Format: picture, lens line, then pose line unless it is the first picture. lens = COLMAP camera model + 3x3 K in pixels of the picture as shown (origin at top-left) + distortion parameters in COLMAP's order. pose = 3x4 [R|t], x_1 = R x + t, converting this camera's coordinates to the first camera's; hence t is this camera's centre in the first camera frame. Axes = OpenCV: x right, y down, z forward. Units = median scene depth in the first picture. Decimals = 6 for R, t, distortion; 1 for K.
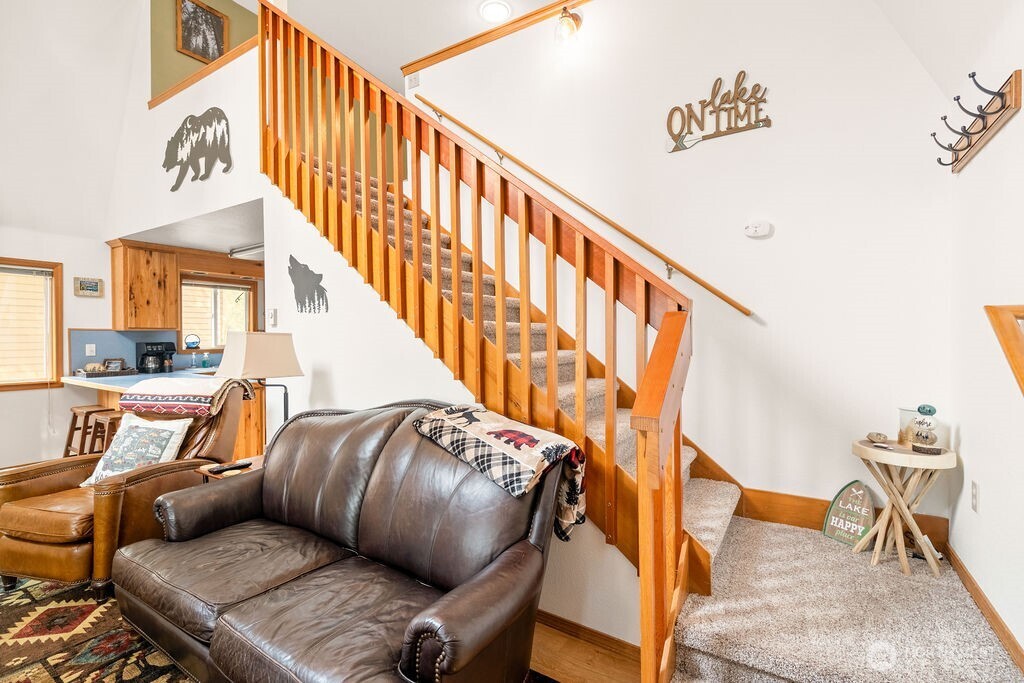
lens RADIAL K [[473.8, 0, 509.0], [0, 473.8, 338.4], [0, 0, 1]] dist [-0.004214, 0.000602]
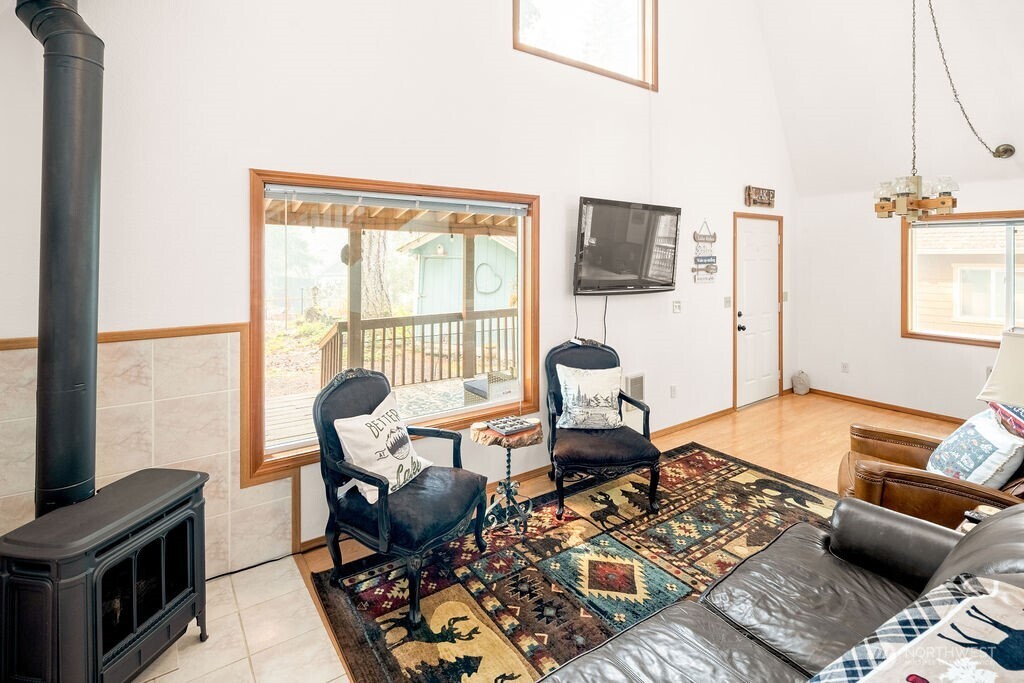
lens RADIAL K [[492.4, 0, 514.3], [0, 492.4, 257.1], [0, 0, 1]] dist [-0.003271, -0.000246]
pose [[-0.363406, -0.003124, -0.931626, 0.280453], [-0.012473, 0.999921, 0.001512, -0.092447], [0.931547, 0.012169, -0.363416, 0.496058]]
